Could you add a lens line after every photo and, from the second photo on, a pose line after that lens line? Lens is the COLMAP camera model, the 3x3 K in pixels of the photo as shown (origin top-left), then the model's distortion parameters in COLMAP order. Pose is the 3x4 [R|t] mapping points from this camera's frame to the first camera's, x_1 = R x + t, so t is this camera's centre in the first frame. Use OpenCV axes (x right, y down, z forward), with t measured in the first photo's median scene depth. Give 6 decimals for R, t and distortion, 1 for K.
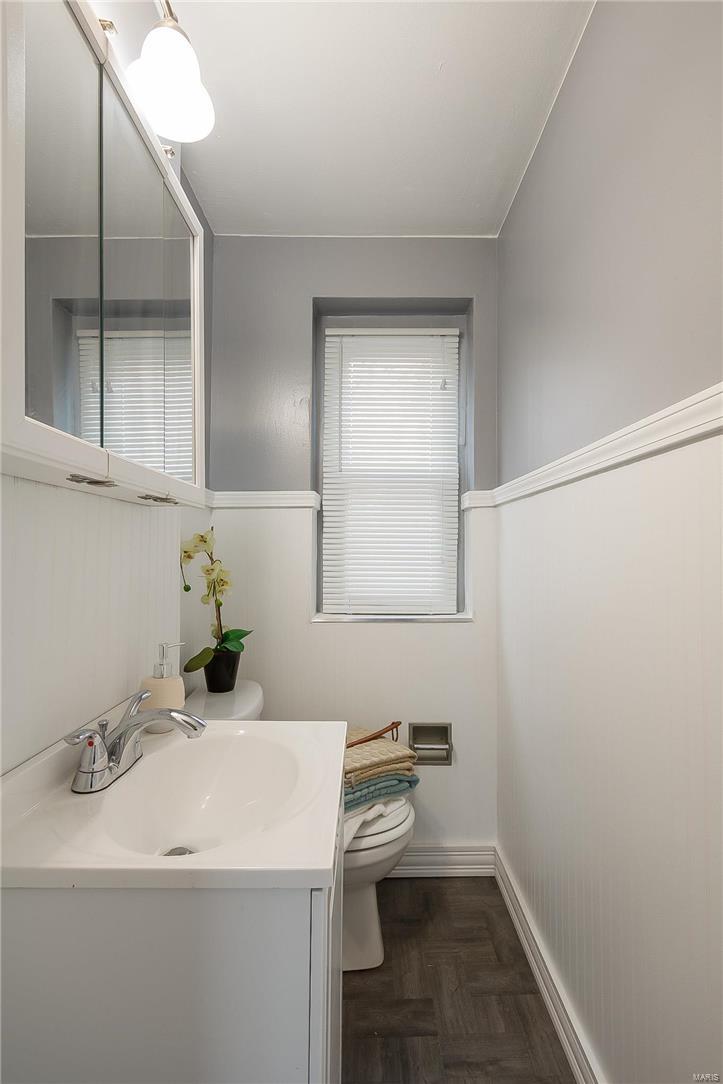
lens RADIAL K [[500.7, 0, 355.3], [0, 500.7, 544.8], [0, 0, 1]] dist [0.003732, 0.003314]
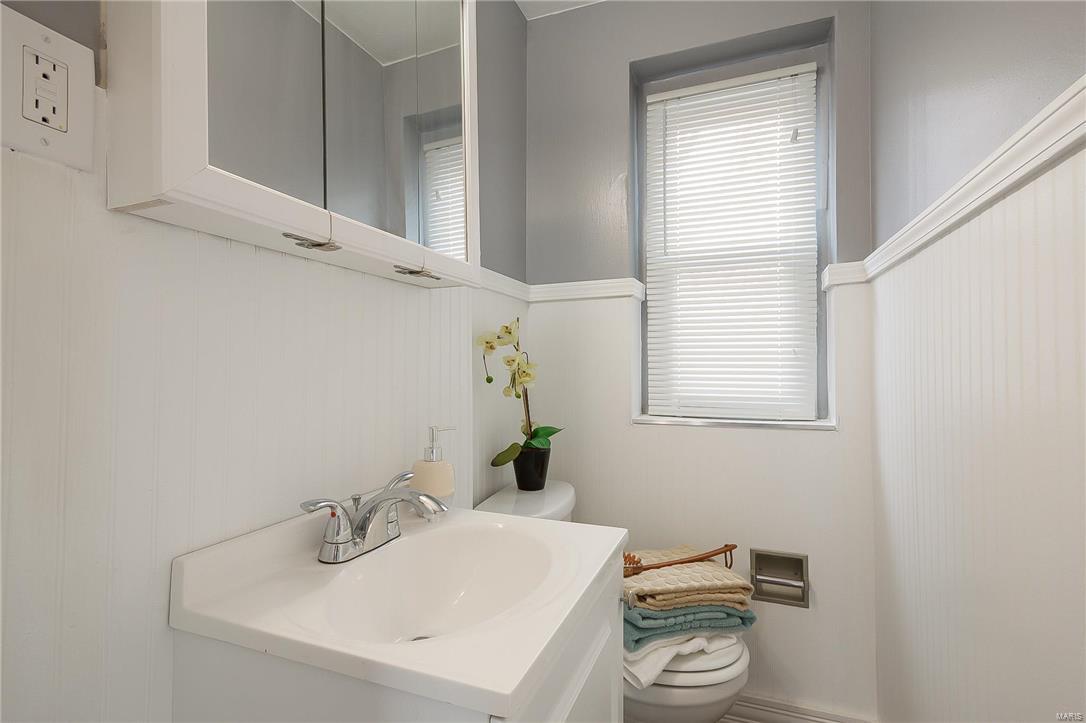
lens RADIAL K [[501.6, 0, 546.9], [0, 501.6, 364.4], [0, 0, 1]] dist [0.003732, 0.003314]
pose [[0.931209, -0.007403, -0.364409, 0.104615], [0.009024, 0.999956, 0.002745, 0.045711], [0.364373, -0.005845, 0.931235, 0.104868]]
